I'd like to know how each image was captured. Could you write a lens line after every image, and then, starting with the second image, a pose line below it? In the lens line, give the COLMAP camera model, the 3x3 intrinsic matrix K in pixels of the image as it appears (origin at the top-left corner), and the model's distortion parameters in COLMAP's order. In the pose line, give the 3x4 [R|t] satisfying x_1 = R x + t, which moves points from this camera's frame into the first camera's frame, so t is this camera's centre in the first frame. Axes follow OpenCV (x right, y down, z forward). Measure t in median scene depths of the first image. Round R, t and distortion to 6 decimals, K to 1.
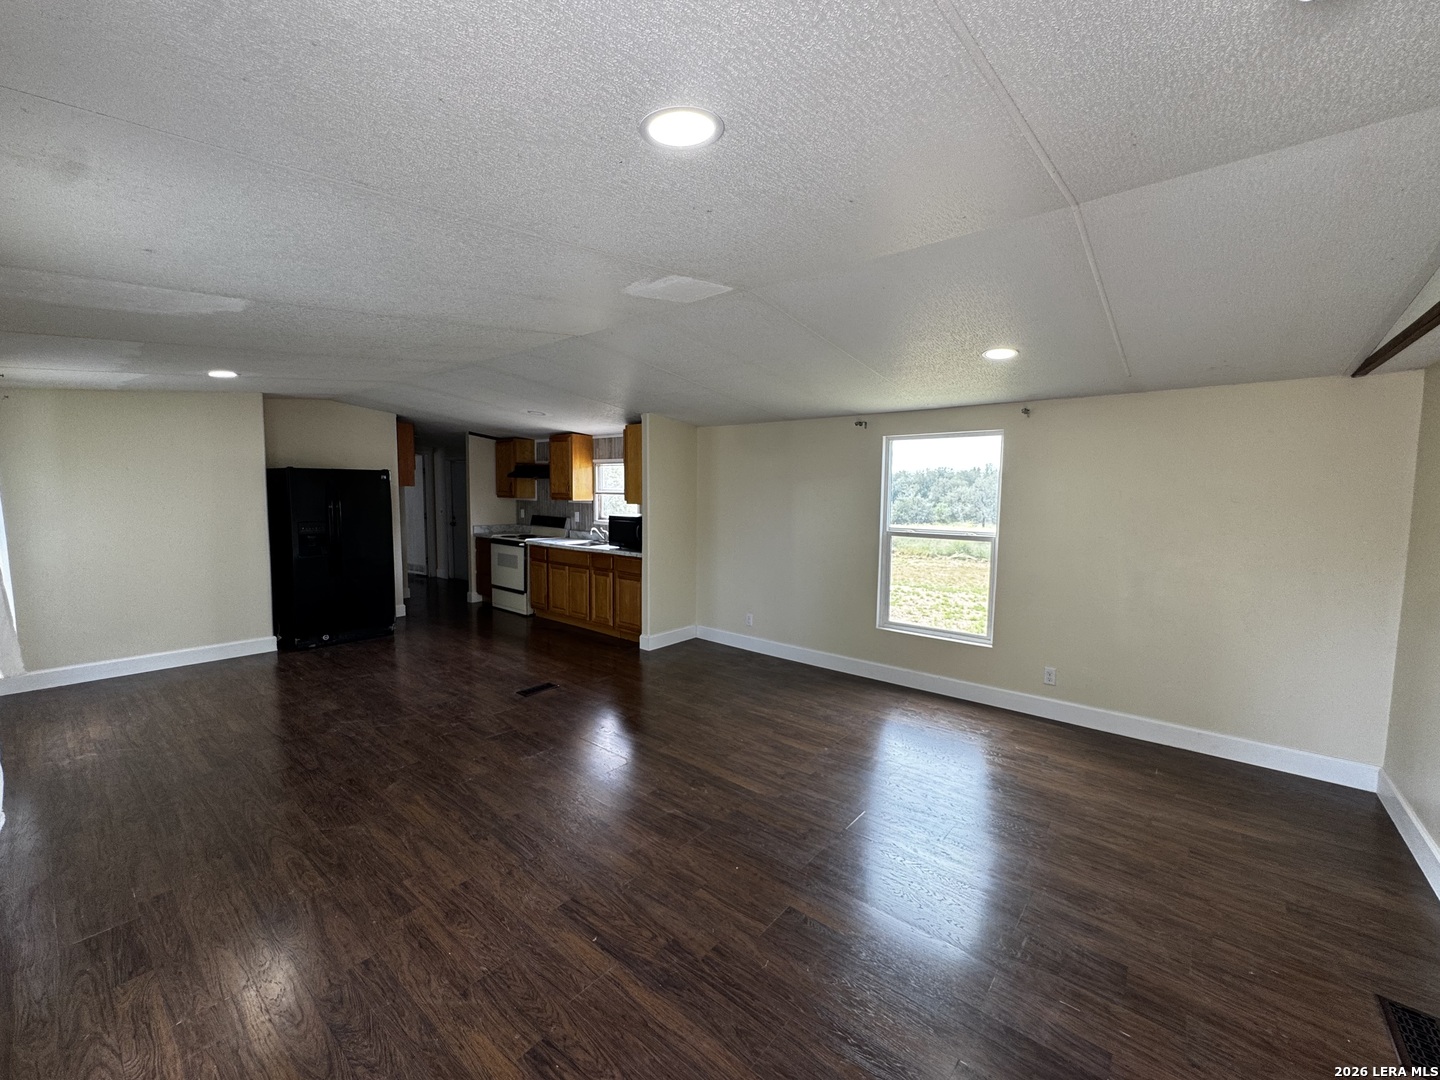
lens RADIAL K [[577.3, 0, 720.0], [0, 577.3, 540.0], [0, 0, 1]] dist [-0.003229, -0.000177]
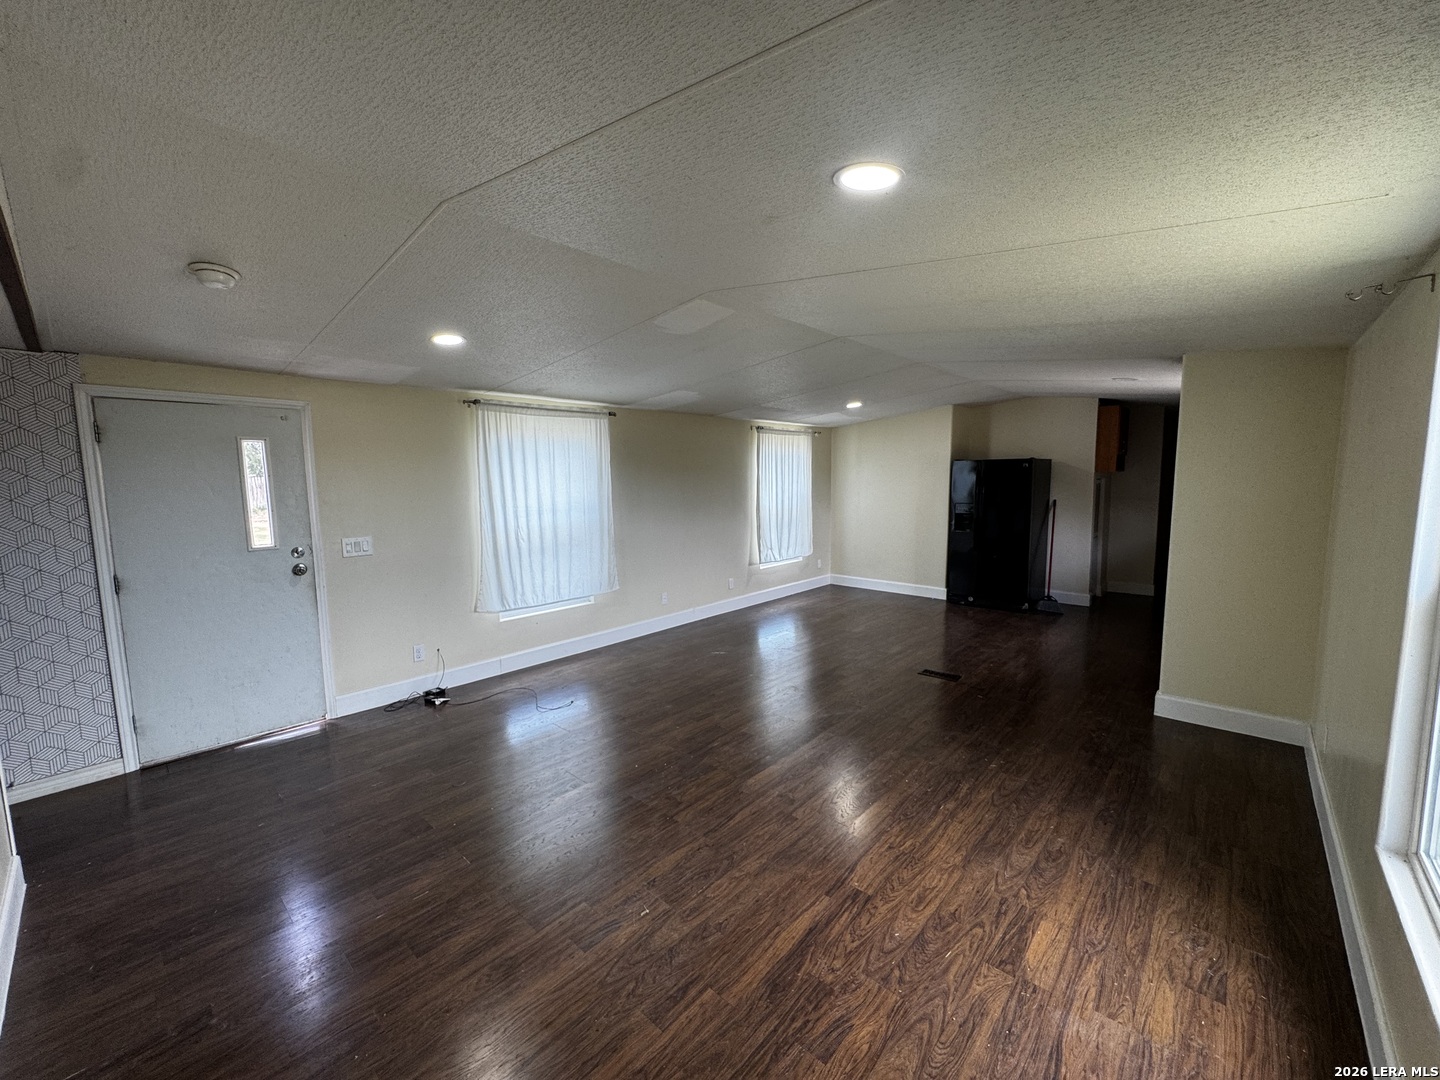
lens RADIAL K [[577.3, 0, 720.0], [0, 577.3, 540.0], [0, 0, 1]] dist [-0.003229, -0.000177]
pose [[-0.035210, 0.100231, -0.994341, 0.720488], [-0.079735, 0.991504, 0.102769, -0.050817], [0.996194, 0.082902, -0.026919, 0.668086]]
